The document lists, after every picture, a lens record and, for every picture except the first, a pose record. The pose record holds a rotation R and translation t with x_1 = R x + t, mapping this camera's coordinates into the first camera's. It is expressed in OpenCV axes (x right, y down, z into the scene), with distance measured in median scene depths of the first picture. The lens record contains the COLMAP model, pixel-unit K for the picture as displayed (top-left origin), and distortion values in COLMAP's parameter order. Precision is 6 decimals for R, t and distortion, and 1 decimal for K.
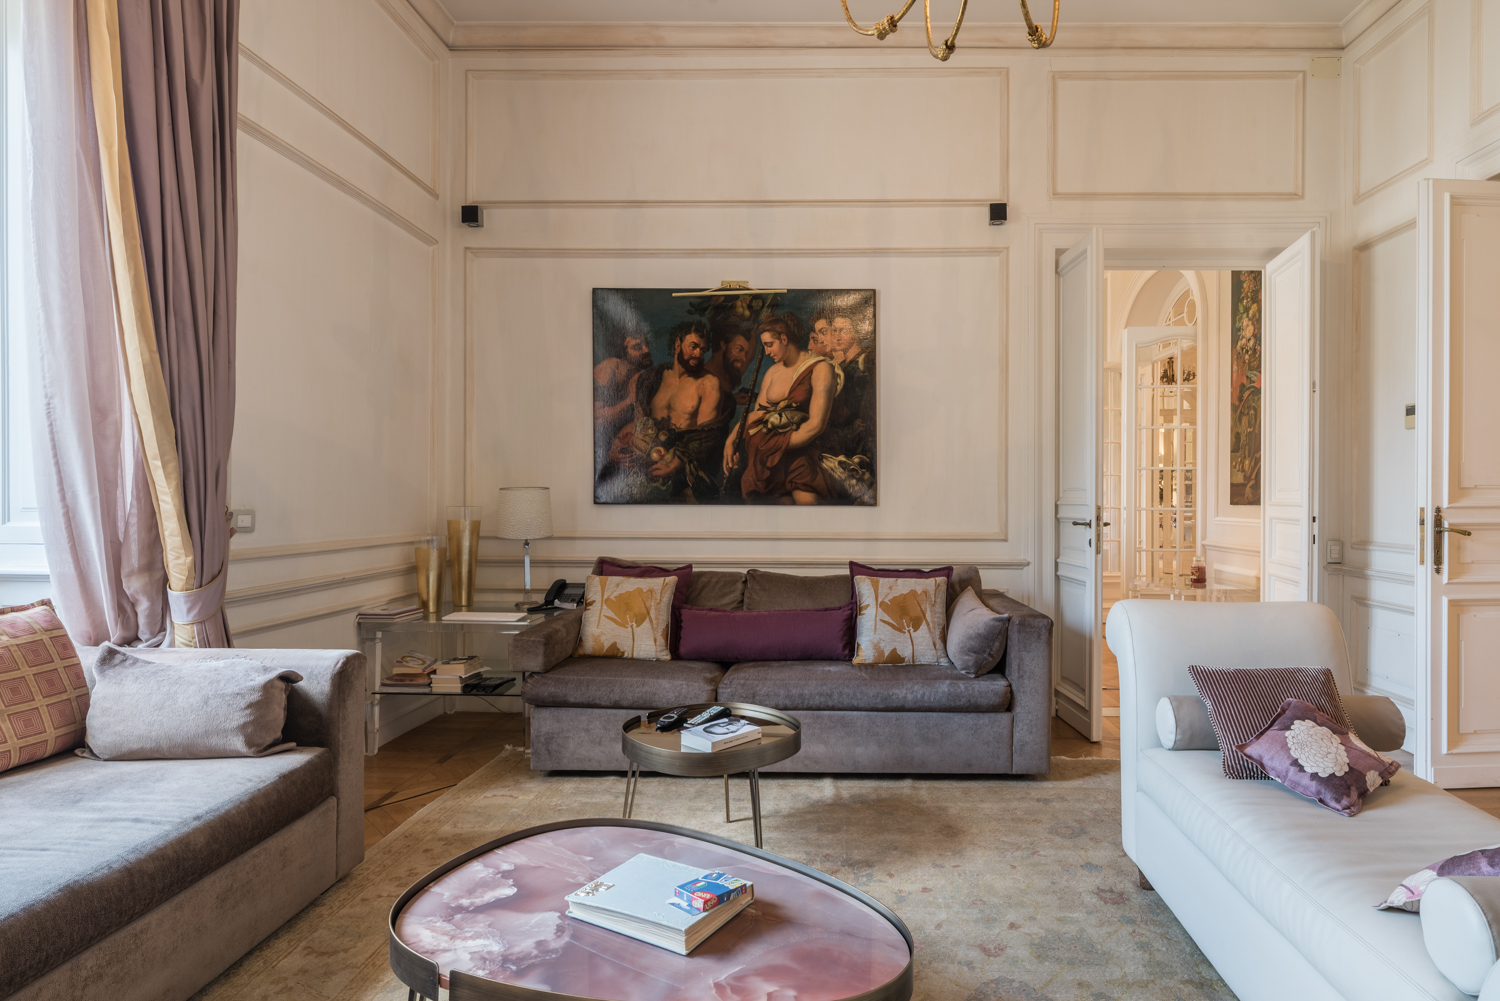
lens RADIAL K [[759.6, 0, 818.4], [0, 759.6, 499.8], [0, 0, 1]] dist [0.000496, -0.000113]
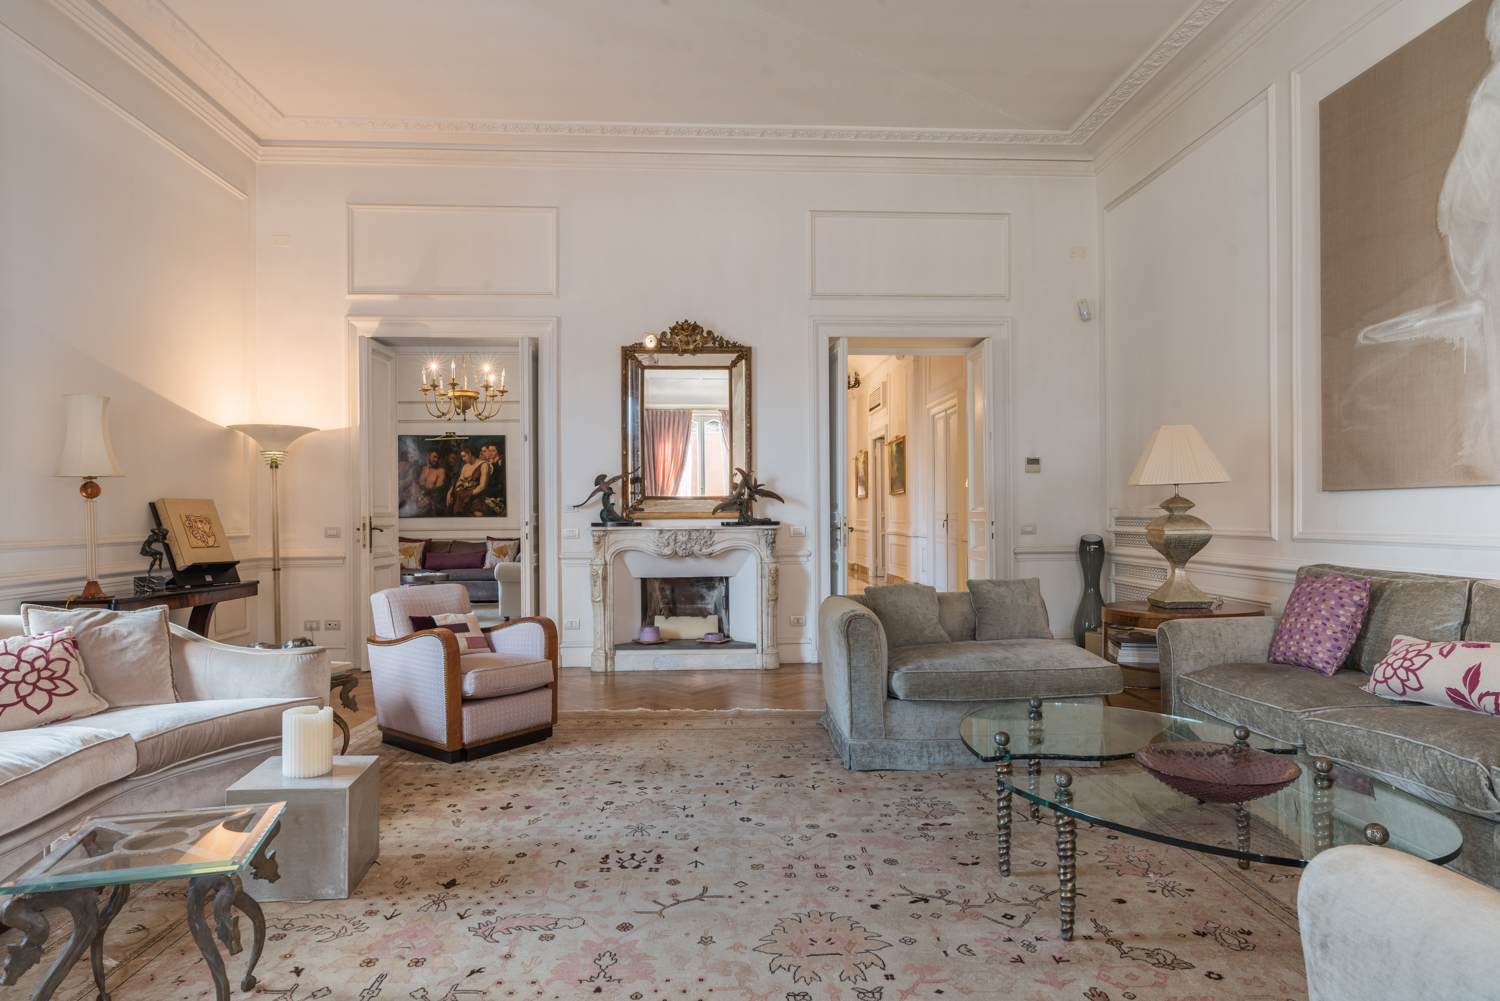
lens RADIAL K [[859.4, 0, 745.9], [0, 859.4, 515.5], [0, 0, 1]] dist [-0.001817, -0.000257]
pose [[0.998384, -0.011051, 0.055734, 0.743601], [0.011450, 0.999911, -0.006858, 0.032990], [-0.055654, 0.007485, 0.998422, -2.031575]]
